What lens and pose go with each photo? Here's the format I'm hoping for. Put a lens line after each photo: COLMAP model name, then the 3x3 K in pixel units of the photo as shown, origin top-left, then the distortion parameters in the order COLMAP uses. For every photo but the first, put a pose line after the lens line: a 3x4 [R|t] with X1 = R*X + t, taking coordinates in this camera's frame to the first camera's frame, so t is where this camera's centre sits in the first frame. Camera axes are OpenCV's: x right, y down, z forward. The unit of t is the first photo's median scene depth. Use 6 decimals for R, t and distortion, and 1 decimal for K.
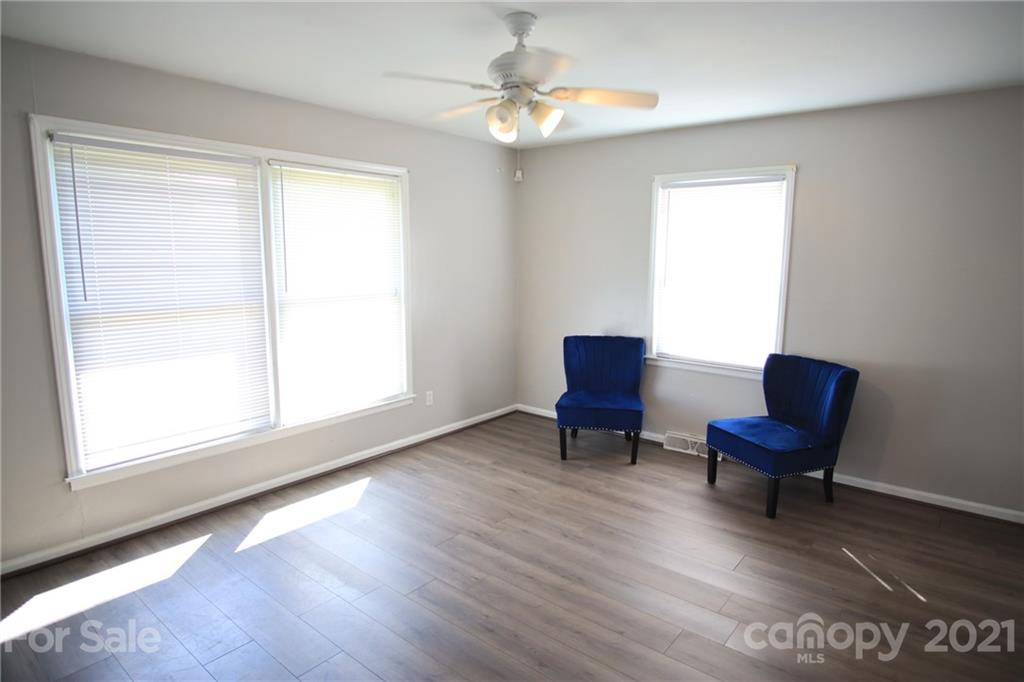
lens RADIAL K [[576.7, 0, 523.2], [0, 576.7, 344.4], [0, 0, 1]] dist [-0.024580, 0.002004]
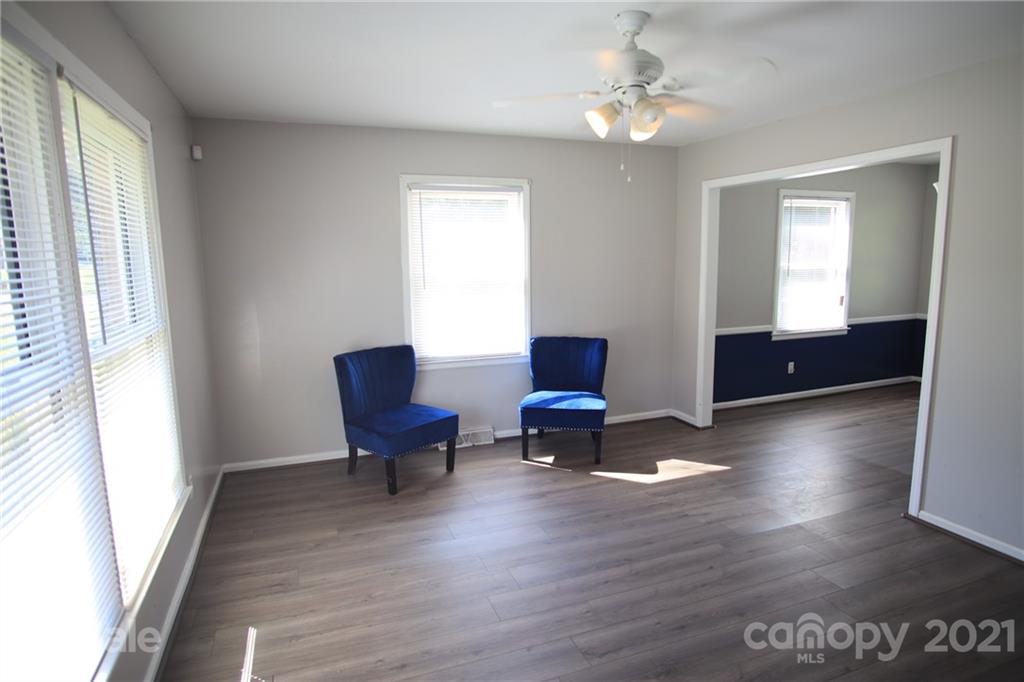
lens RADIAL K [[576.7, 0, 523.2], [0, 576.7, 344.4], [0, 0, 1]] dist [-0.024580, 0.002004]
pose [[0.506088, -0.150941, 0.849171, -0.555025], [0.151952, 0.984771, 0.084484, -0.069530], [-0.848991, 0.086277, 0.521316, 0.374893]]
